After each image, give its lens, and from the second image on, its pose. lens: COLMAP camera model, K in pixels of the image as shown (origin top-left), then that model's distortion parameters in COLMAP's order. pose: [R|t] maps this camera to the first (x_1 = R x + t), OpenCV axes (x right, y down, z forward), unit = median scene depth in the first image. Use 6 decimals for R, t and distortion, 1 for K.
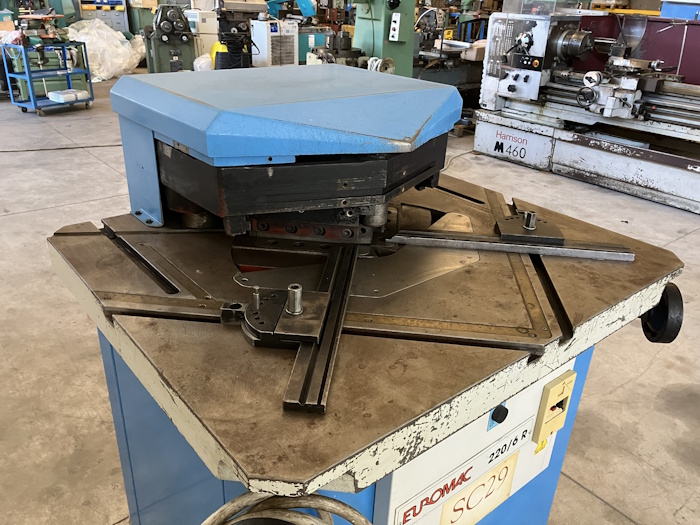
lens RADIAL K [[579.8, 0, 354.0], [0, 579.8, 261.8], [0, 0, 1]] dist [0.013196, -0.000054]
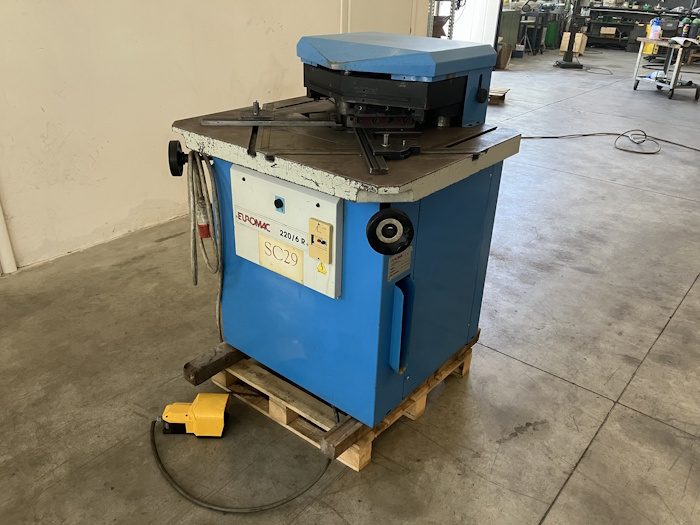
lens RADIAL K [[579.8, 0, 354.0], [0, 579.8, 261.8], [0, 0, 1]] dist [0.013196, -0.000054]
pose [[0.192514, 0.409310, -0.891854, 0.377464], [-0.444269, 0.846730, 0.292701, -0.044533], [0.874965, 0.339874, 0.344852, 0.112711]]
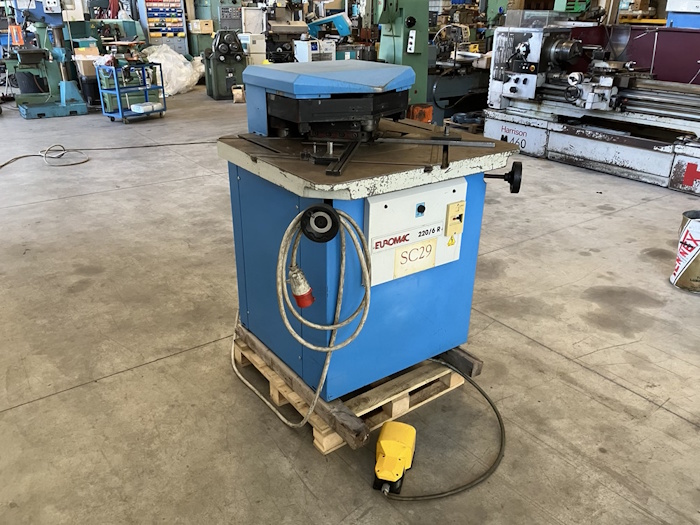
lens RADIAL K [[579.3, 0, 342.5], [0, 579.3, 264.4], [0, 0, 1]] dist [0.010954, 0.006185]
pose [[0.996474, 0.000290, -0.083905, 0.024511], [-0.002293, 0.999714, -0.023786, 0.095485], [0.083874, 0.023894, 0.996190, -0.222136]]
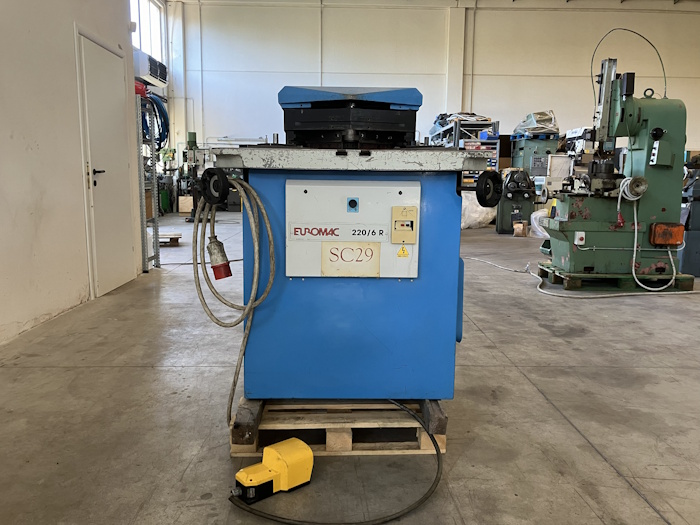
lens RADIAL K [[580.6, 0, 349.4], [0, 580.6, 258.2], [0, 0, 1]] dist [0.020092, -0.001497]
pose [[0.784692, 0.054914, -0.617449, 0.280920], [-0.248095, 0.940634, -0.231637, 0.170335], [0.568074, 0.334950, 0.751732, -0.095125]]
